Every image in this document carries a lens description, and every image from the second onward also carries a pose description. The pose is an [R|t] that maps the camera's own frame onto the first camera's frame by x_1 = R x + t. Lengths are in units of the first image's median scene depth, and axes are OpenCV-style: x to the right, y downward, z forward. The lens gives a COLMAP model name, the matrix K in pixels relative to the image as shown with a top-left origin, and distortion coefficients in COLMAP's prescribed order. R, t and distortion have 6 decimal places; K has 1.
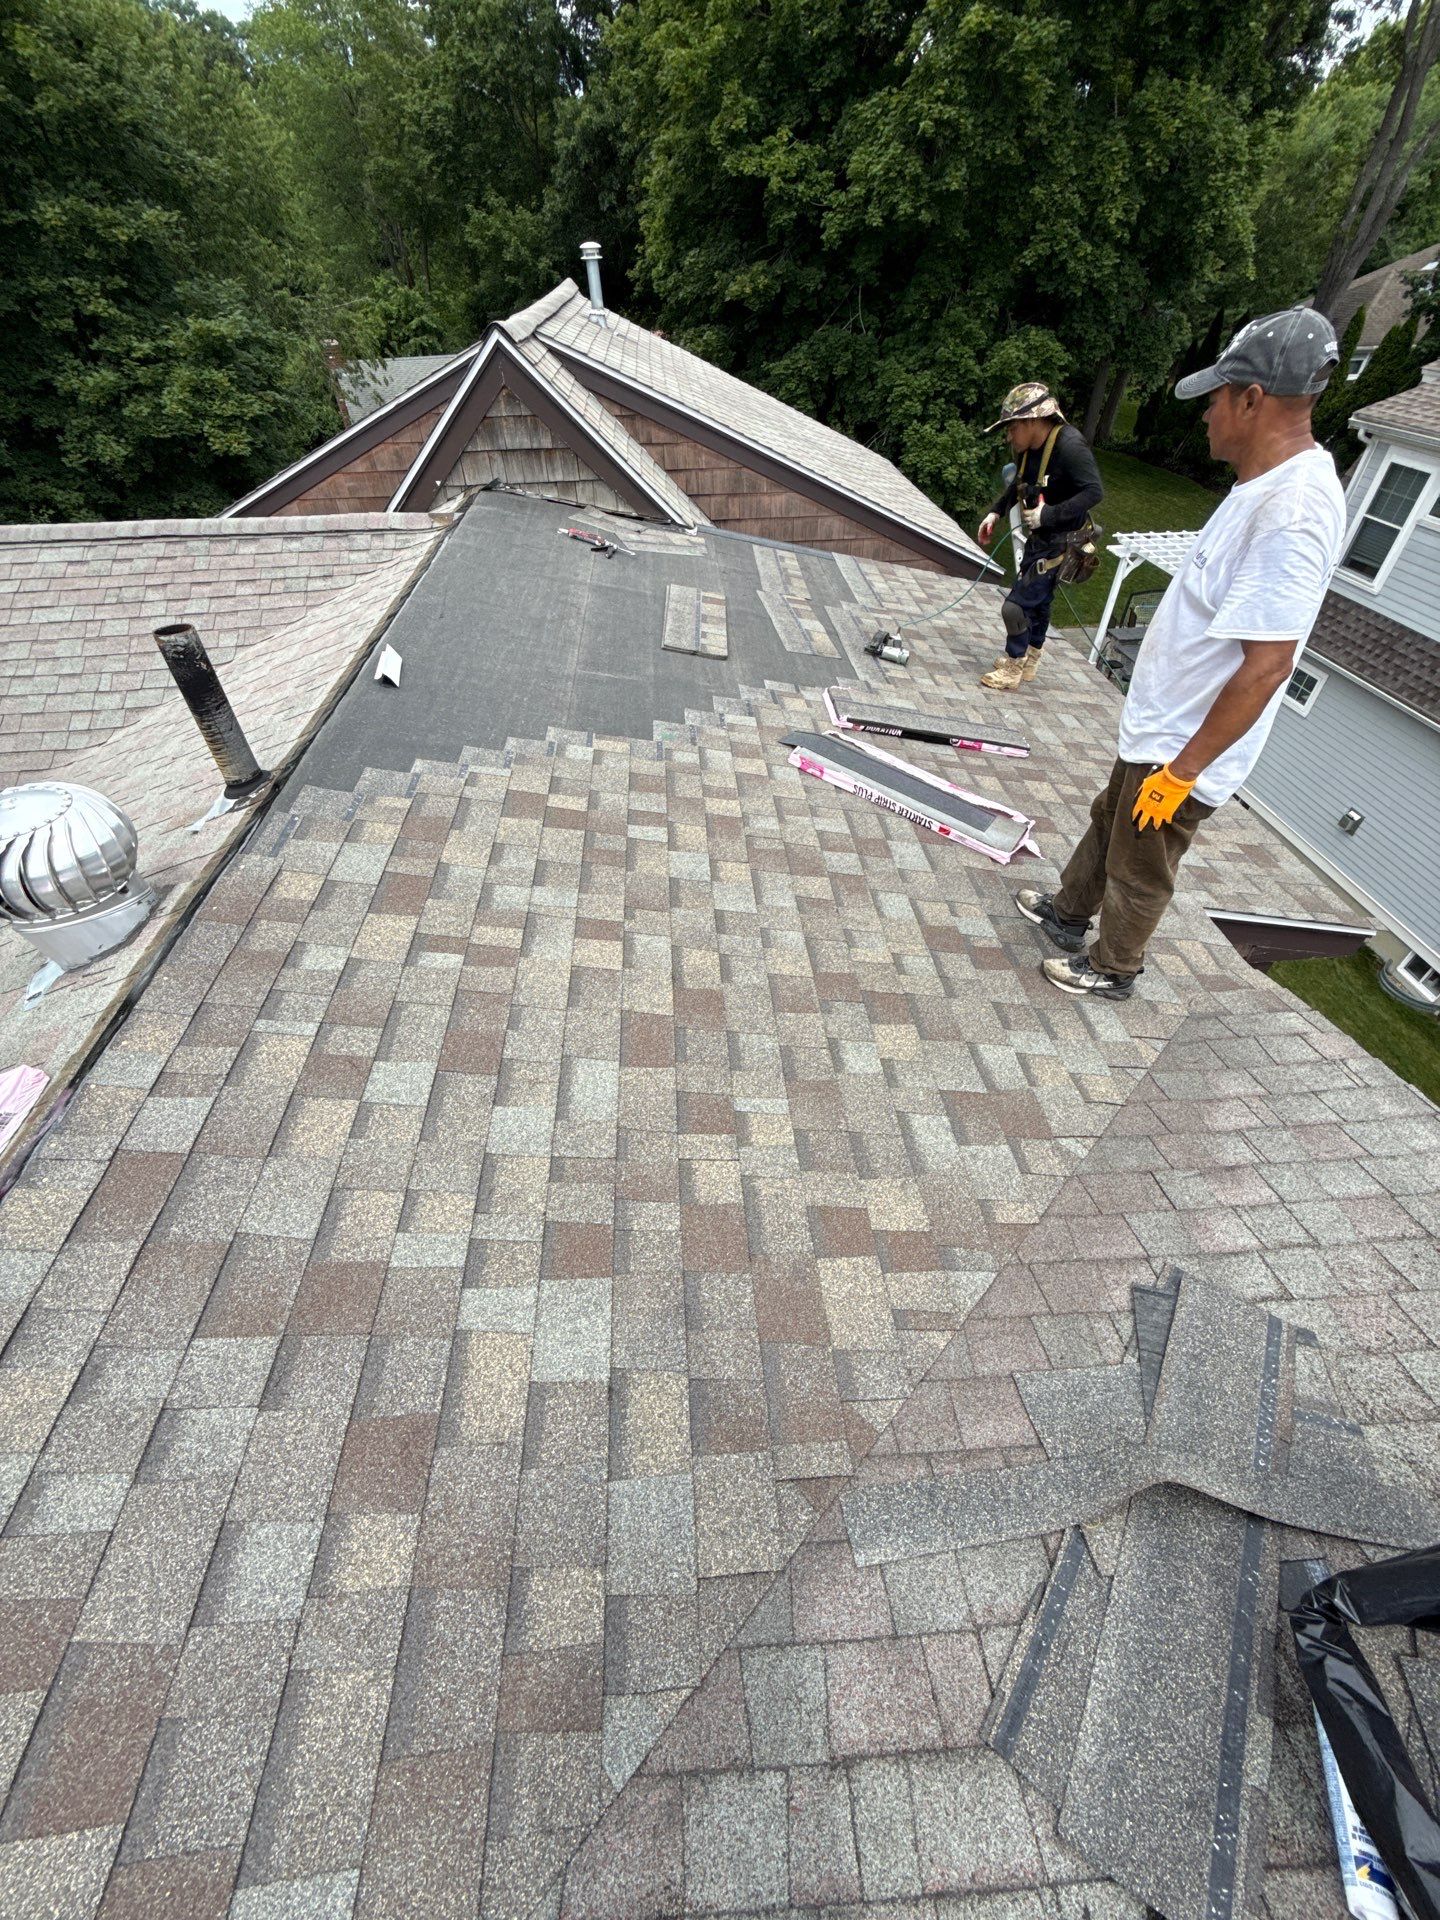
lens RADIAL K [[762.3, 0, 720.0], [0, 762.3, 960.0], [0, 0, 1]] dist [-0.002717, -0.000395]
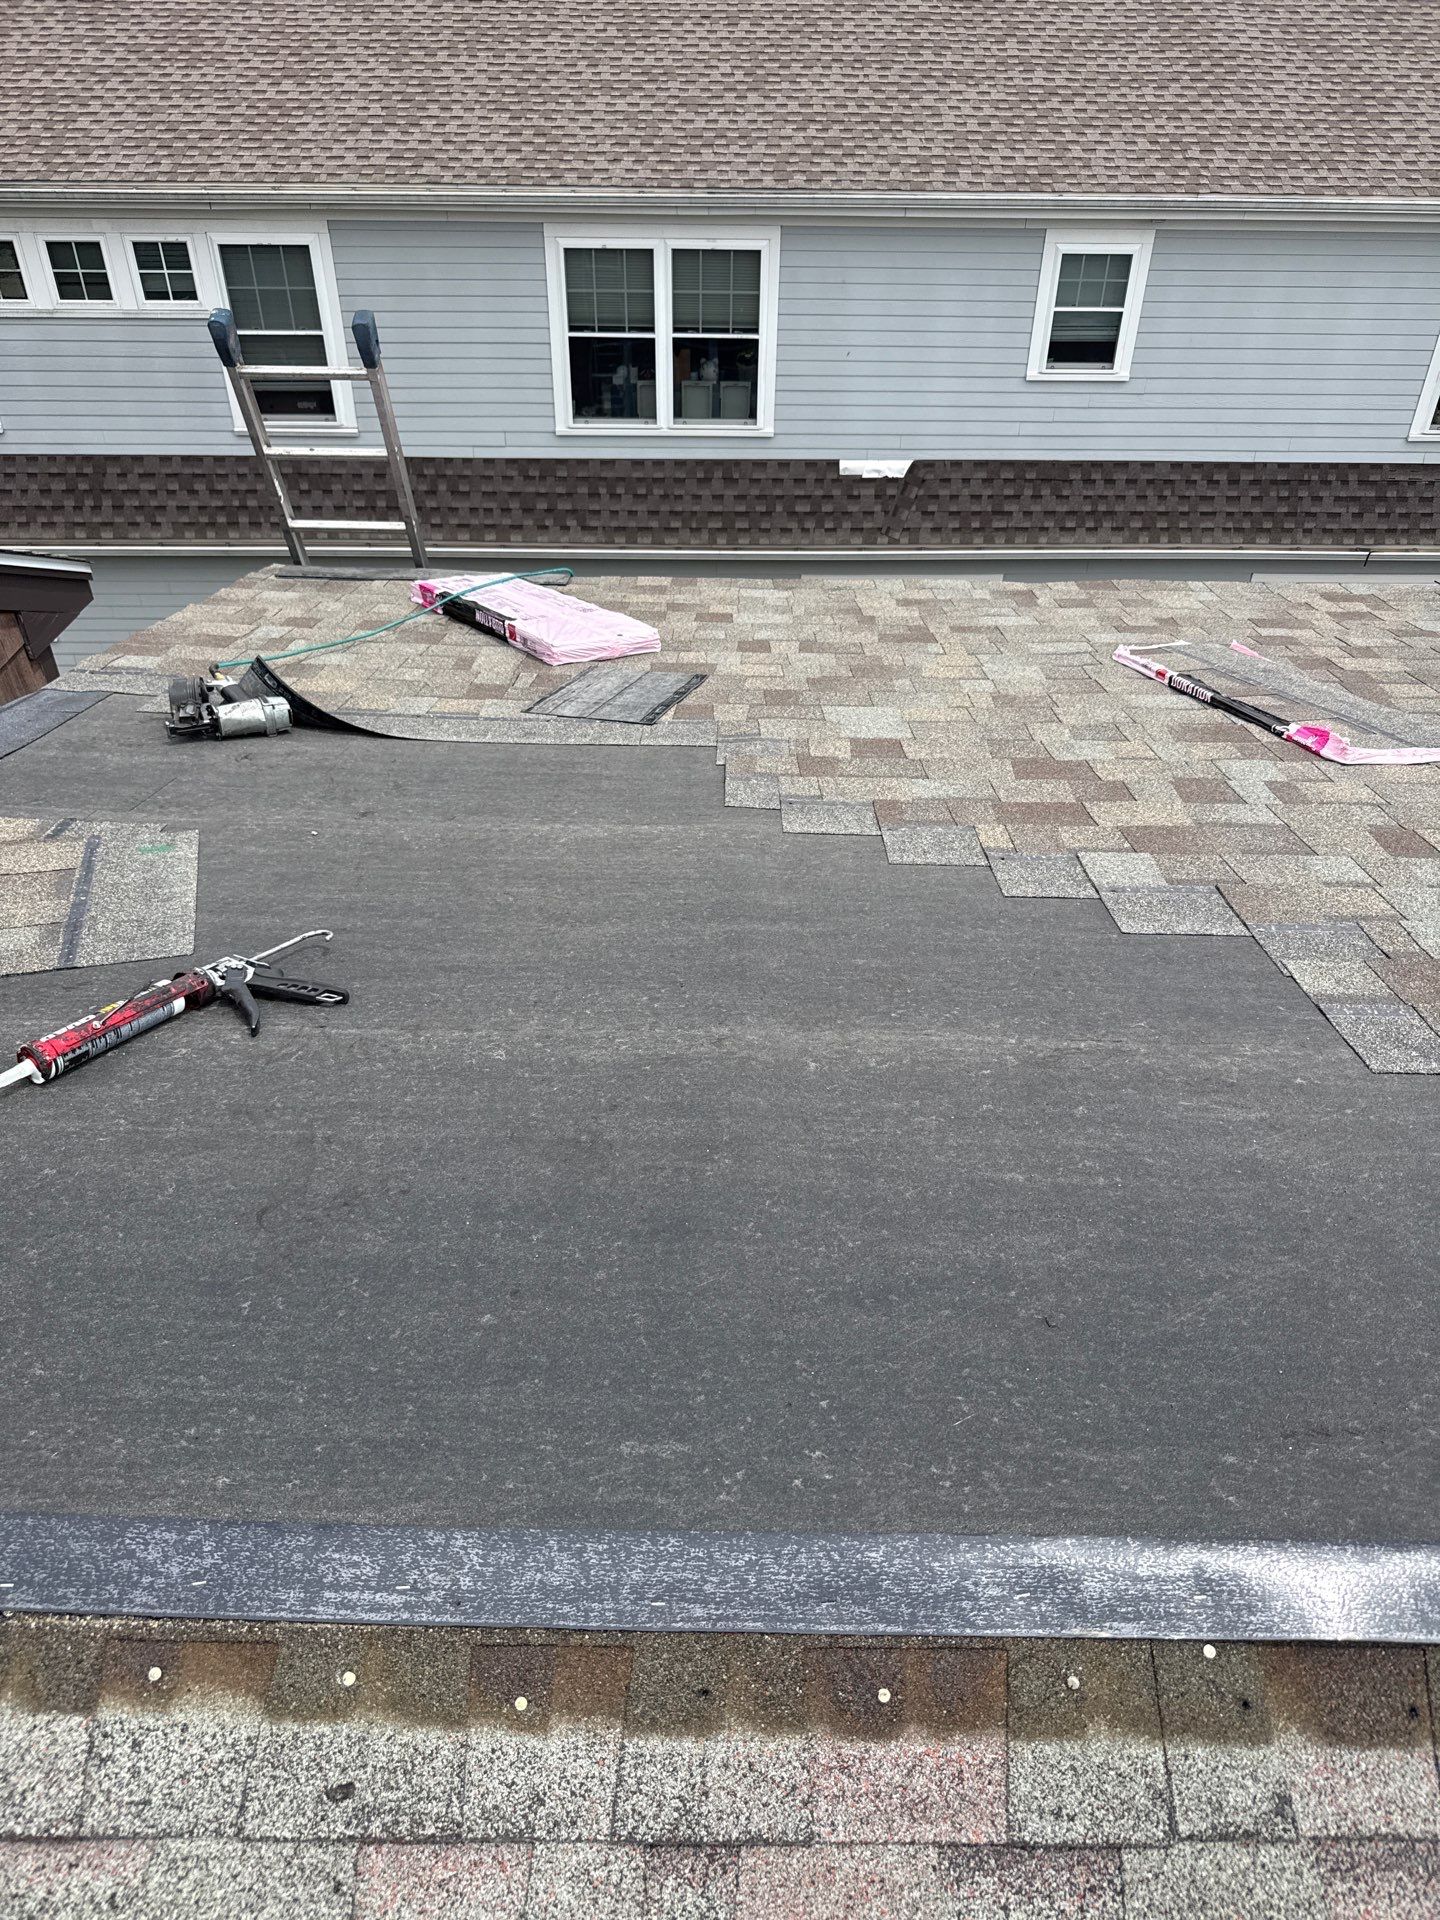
lens RADIAL K [[1365.7, 0, 724.3], [0, 1365.7, 973.8], [0, 0, 1]] dist [0.000129, -0.004077]
pose [[0.087427, -0.603934, 0.792225, -0.468801], [0.679548, 0.617660, 0.395866, -0.644515], [-0.728403, 0.503745, 0.464403, 0.767873]]
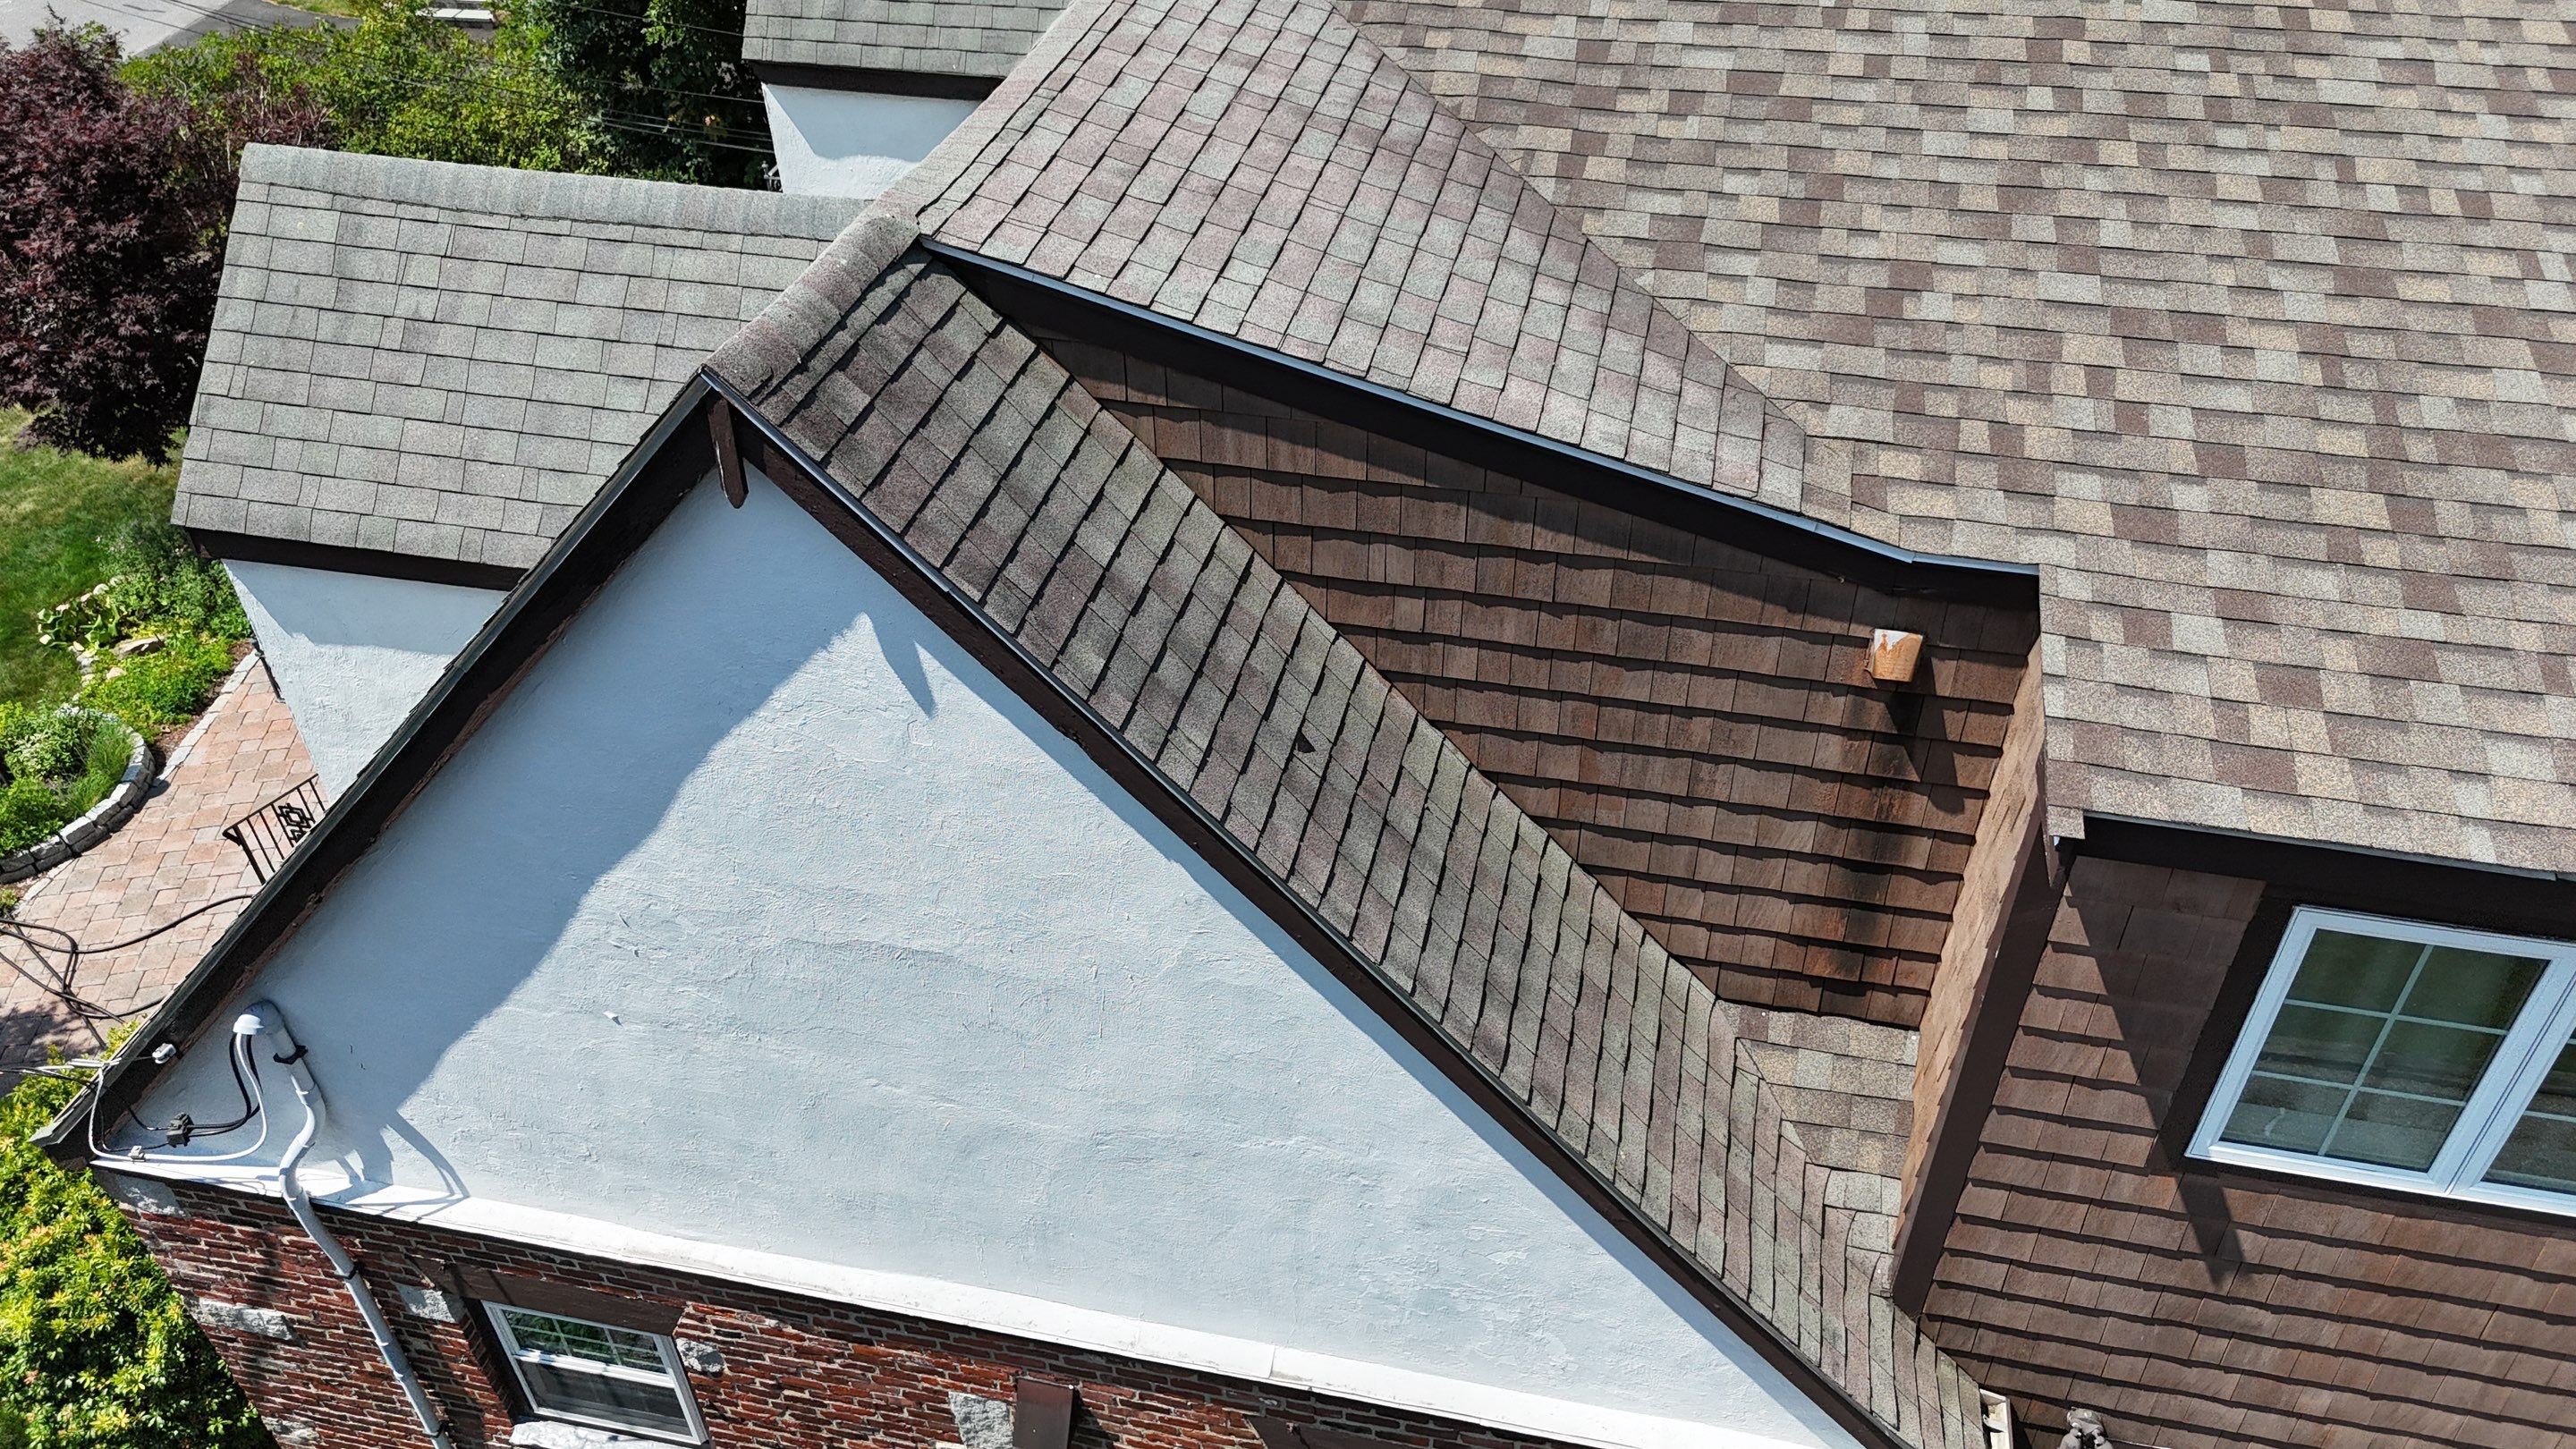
lens RADIAL K [[1902.1, 0, 1281.7], [0, 1902.1, 713.4], [0, 0, 1]] dist [0.067475, -0.060853]
pose [[-0.283766, 0.624823, -0.727374, 1.420587], [-0.644981, 0.436942, 0.626961, -0.428391], [0.709560, 0.647053, 0.279010, 0.079859]]
